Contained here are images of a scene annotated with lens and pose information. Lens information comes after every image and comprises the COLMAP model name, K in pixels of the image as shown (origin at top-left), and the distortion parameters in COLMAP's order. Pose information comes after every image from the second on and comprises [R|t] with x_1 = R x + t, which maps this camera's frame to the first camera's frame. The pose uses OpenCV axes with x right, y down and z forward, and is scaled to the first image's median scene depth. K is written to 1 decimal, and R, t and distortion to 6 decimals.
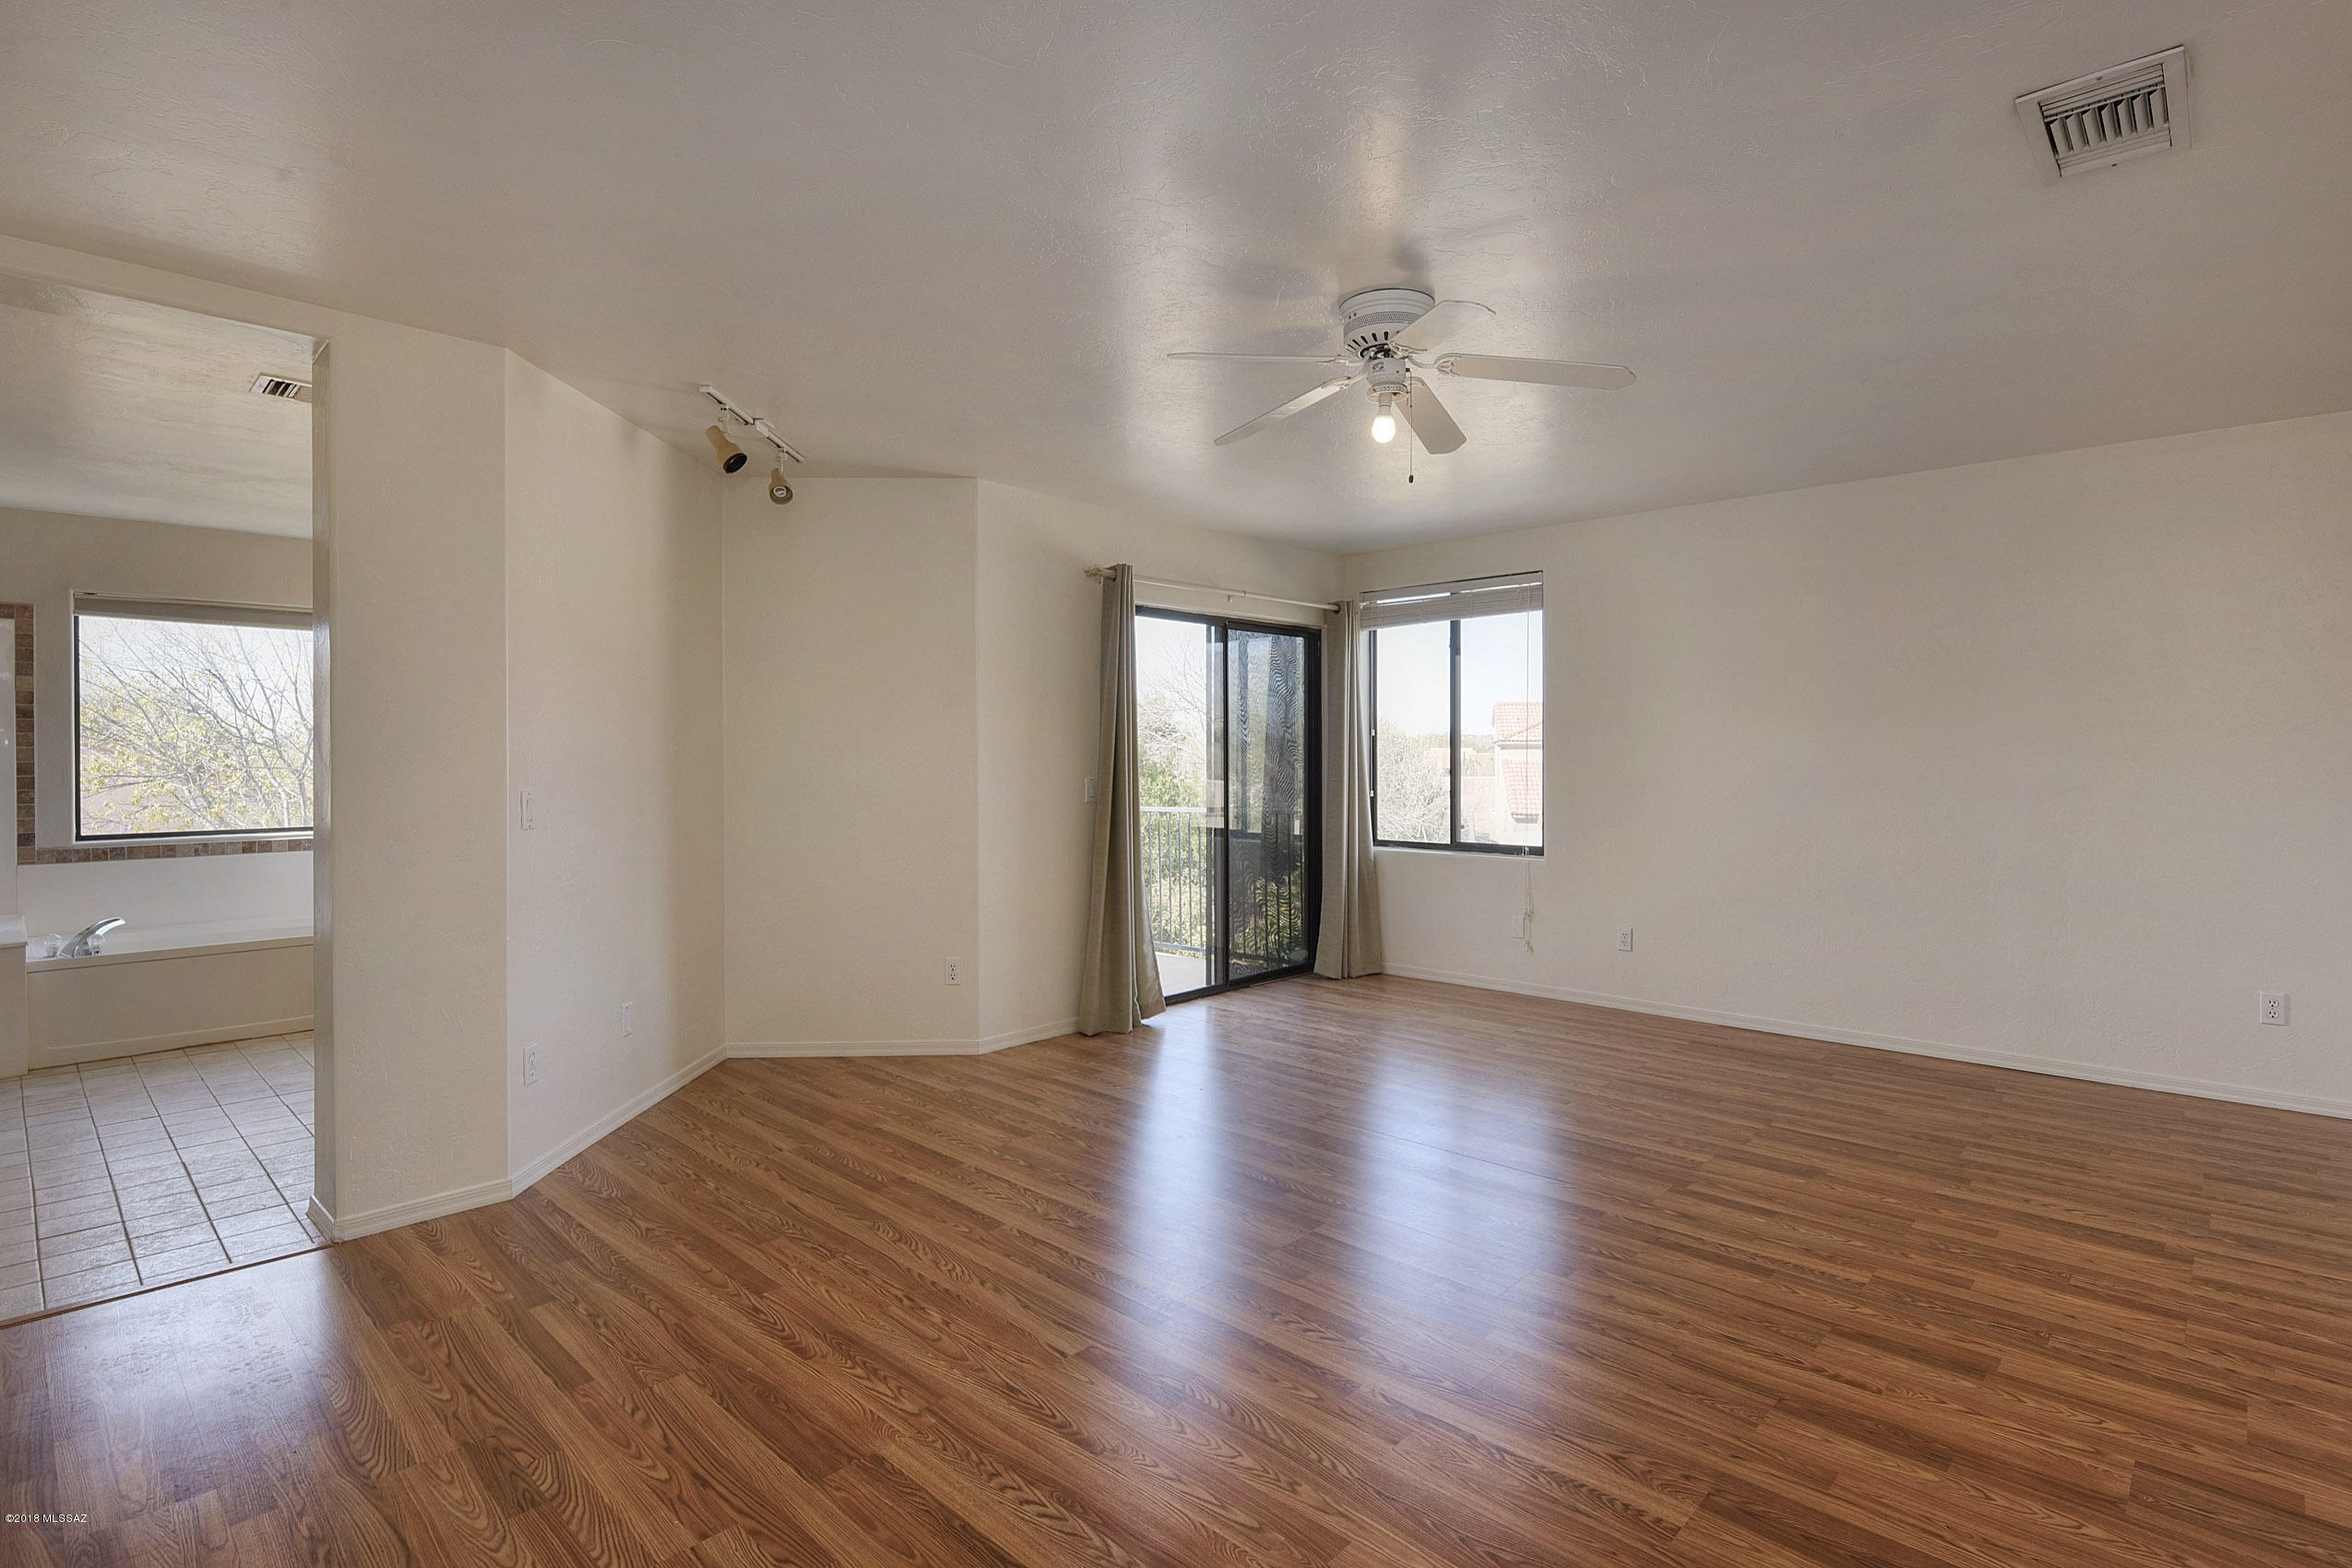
lens RADIAL K [[1138.9, 0, 1178.0], [0, 1138.9, 786.0], [0, 0, 1]] dist [-0.002724, -0.003032]
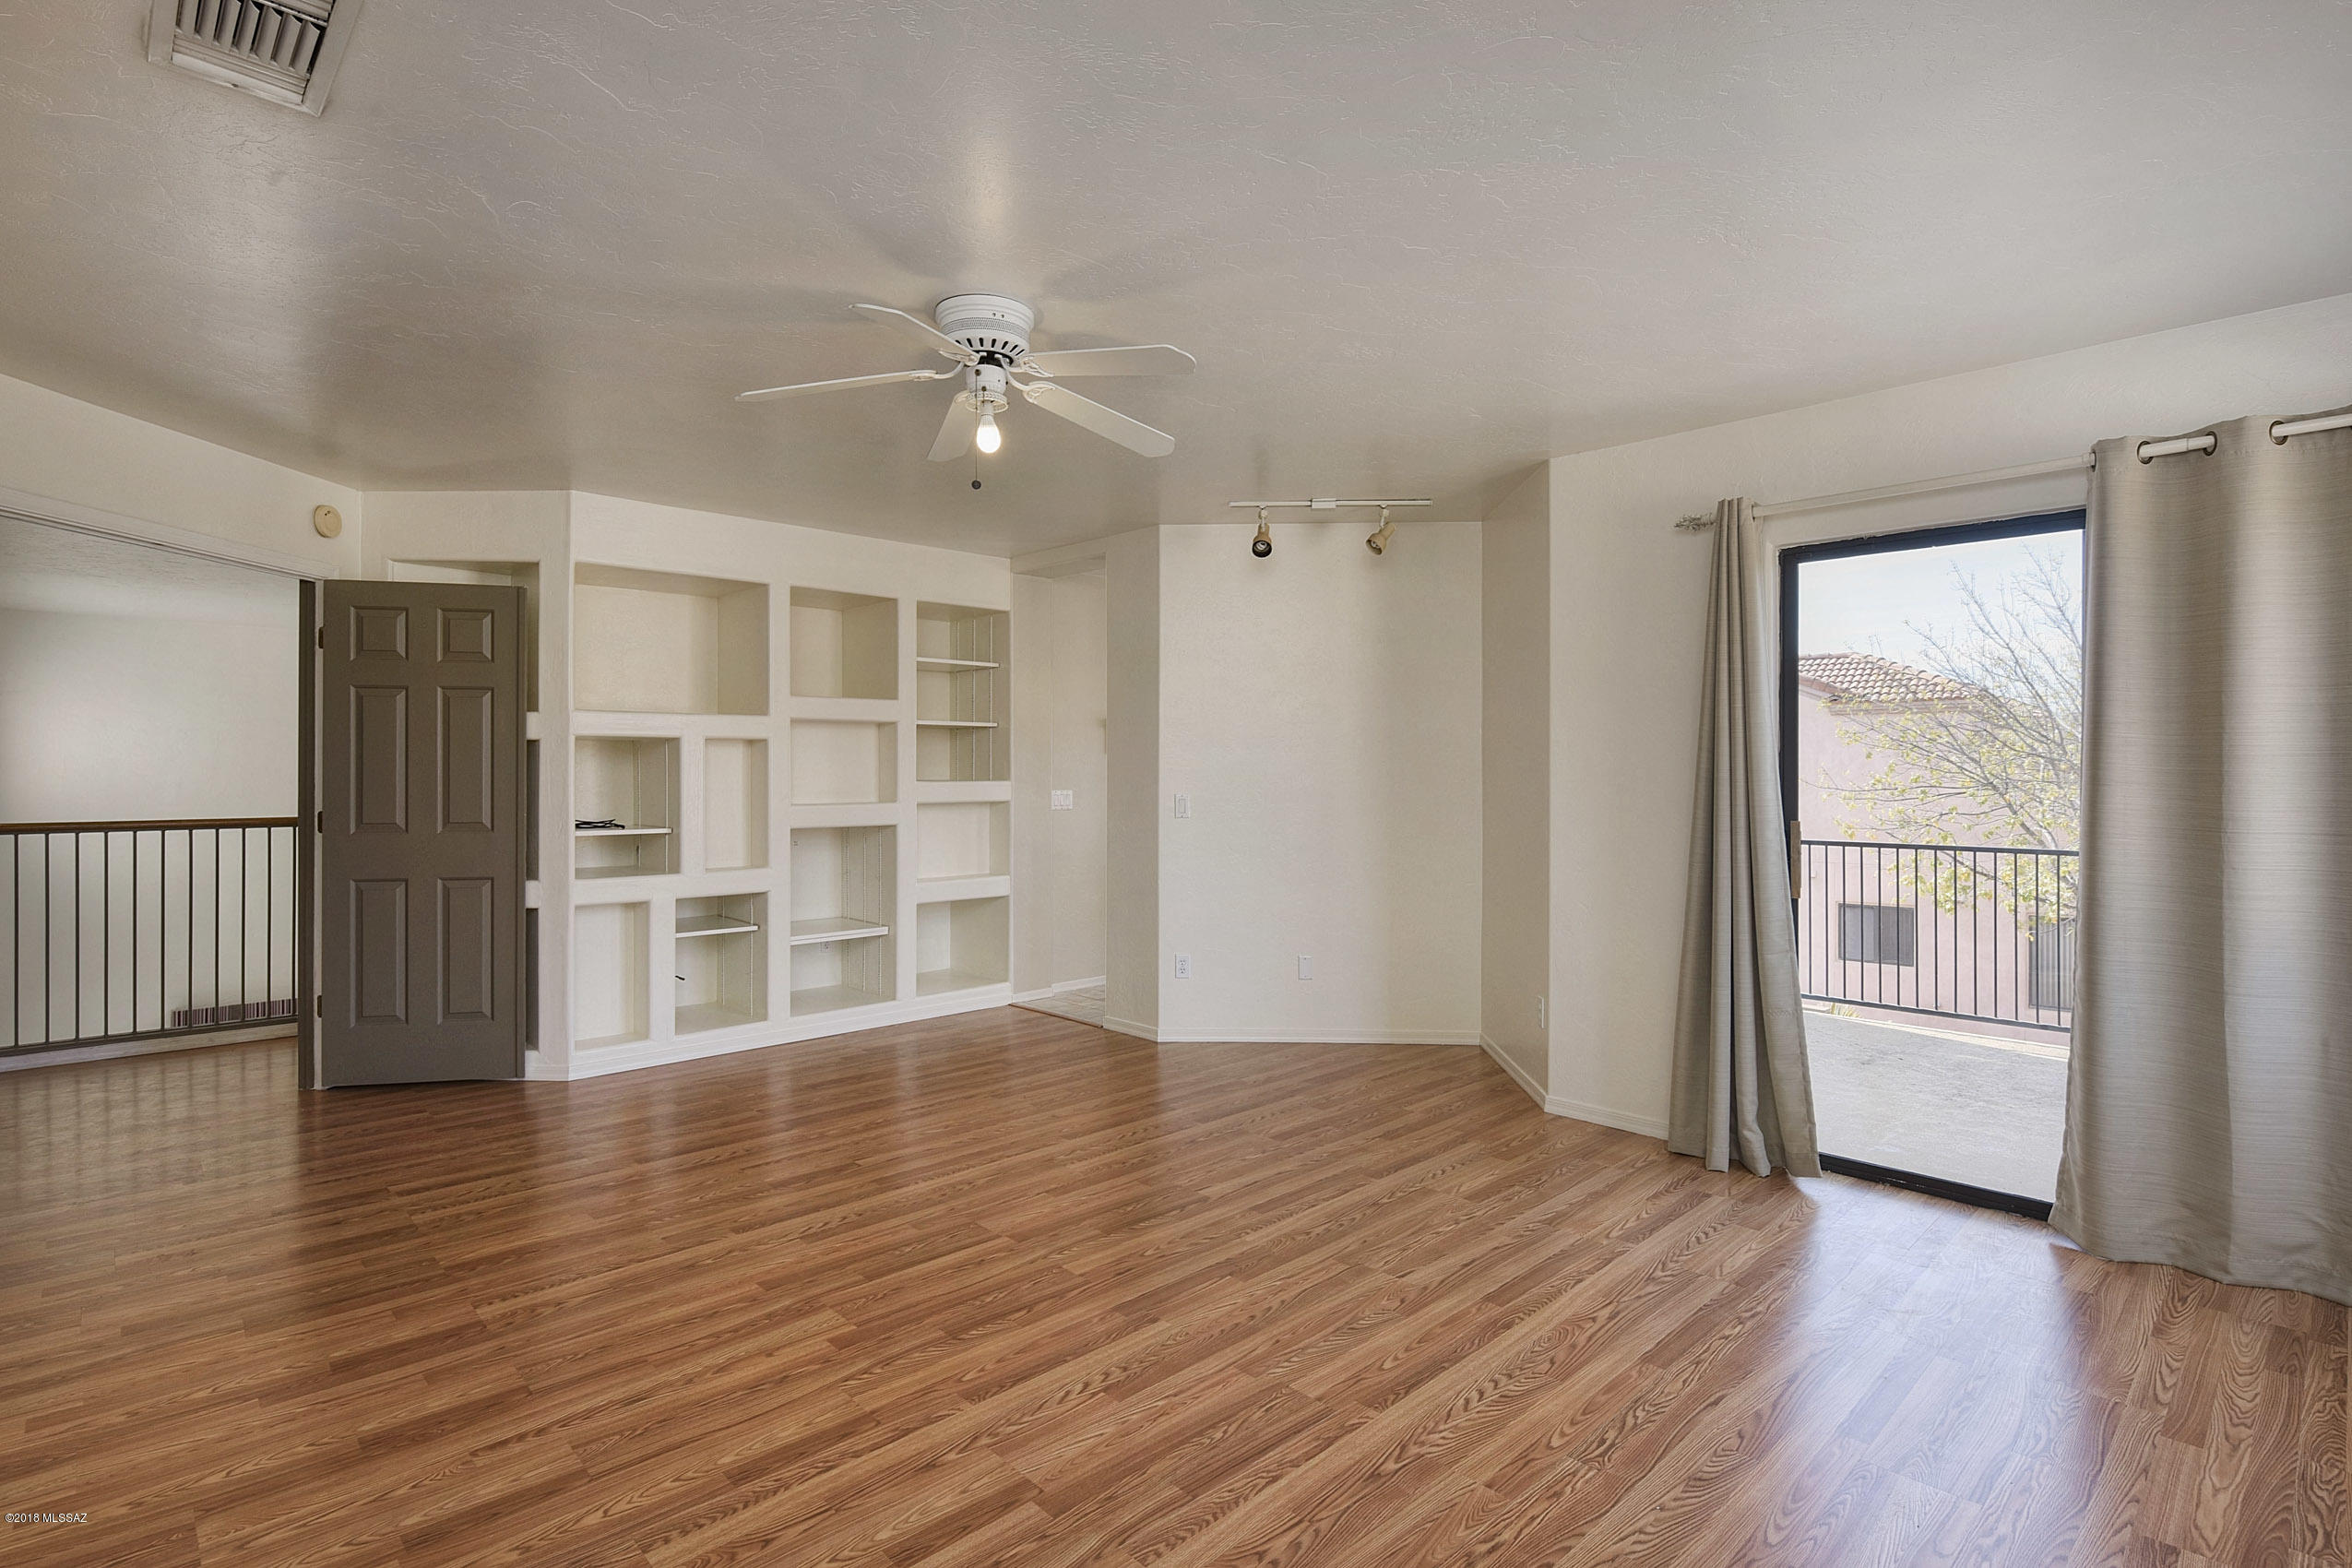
lens RADIAL K [[1138.9, 0, 1185.5], [0, 1138.9, 738.1], [0, 0, 1]] dist [-0.002724, -0.003032]
pose [[-0.045546, -0.024348, -0.998665, 1.416280], [-0.027542, 0.999353, -0.023109, -0.045781], [0.998582, 0.026453, -0.046187, 1.485357]]
